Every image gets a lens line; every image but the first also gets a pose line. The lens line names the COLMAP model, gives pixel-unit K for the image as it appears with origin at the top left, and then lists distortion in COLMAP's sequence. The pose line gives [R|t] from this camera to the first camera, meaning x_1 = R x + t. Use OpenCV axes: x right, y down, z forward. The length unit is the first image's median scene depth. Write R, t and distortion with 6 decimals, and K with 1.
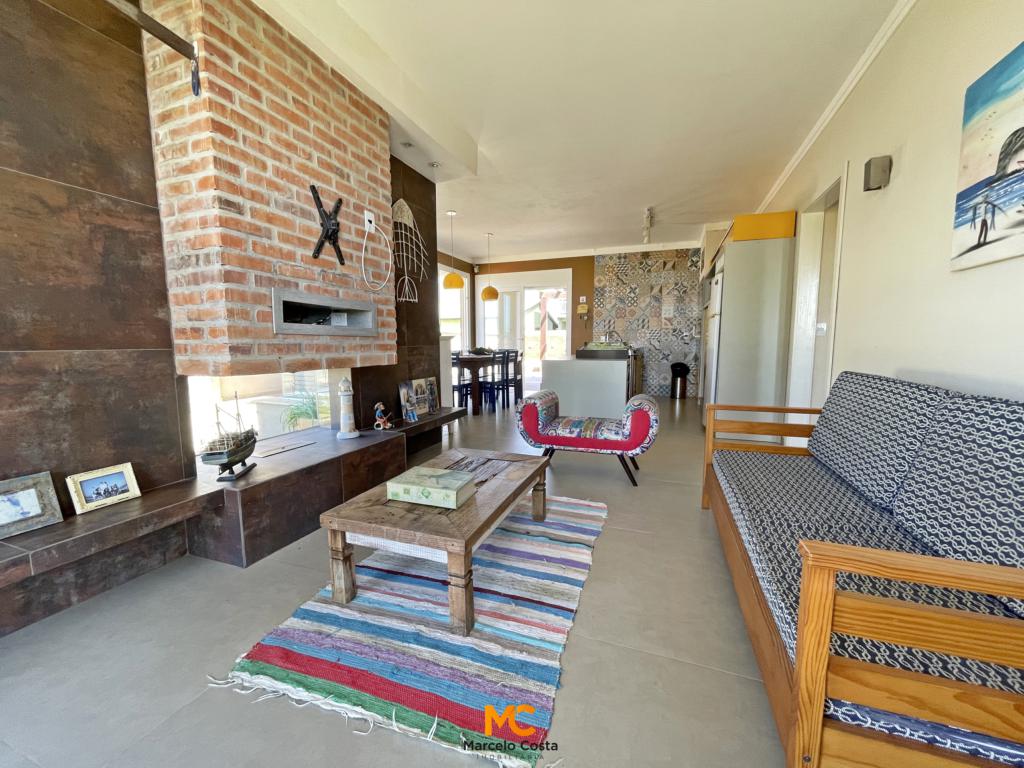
lens RADIAL K [[414.4, 0, 506.4], [0, 414.4, 388.5], [0, 0, 1]] dist [0.000585, -0.002664]
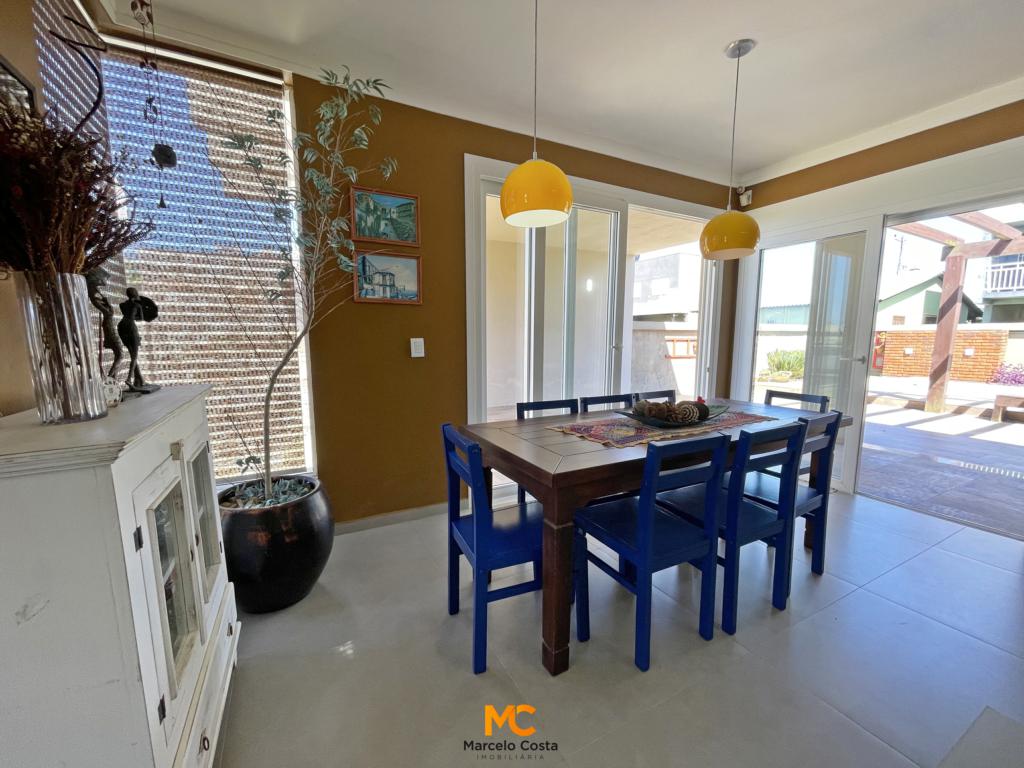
lens RADIAL K [[410.8, 0, 510.3], [0, 410.8, 389.4], [0, 0, 1]] dist [0.006635, 0.000088]
pose [[0.759276, 0.091570, -0.644294, 0.010016], [-0.075468, 0.995761, 0.052587, -0.033953], [0.646378, 0.008695, 0.762968, 0.177988]]
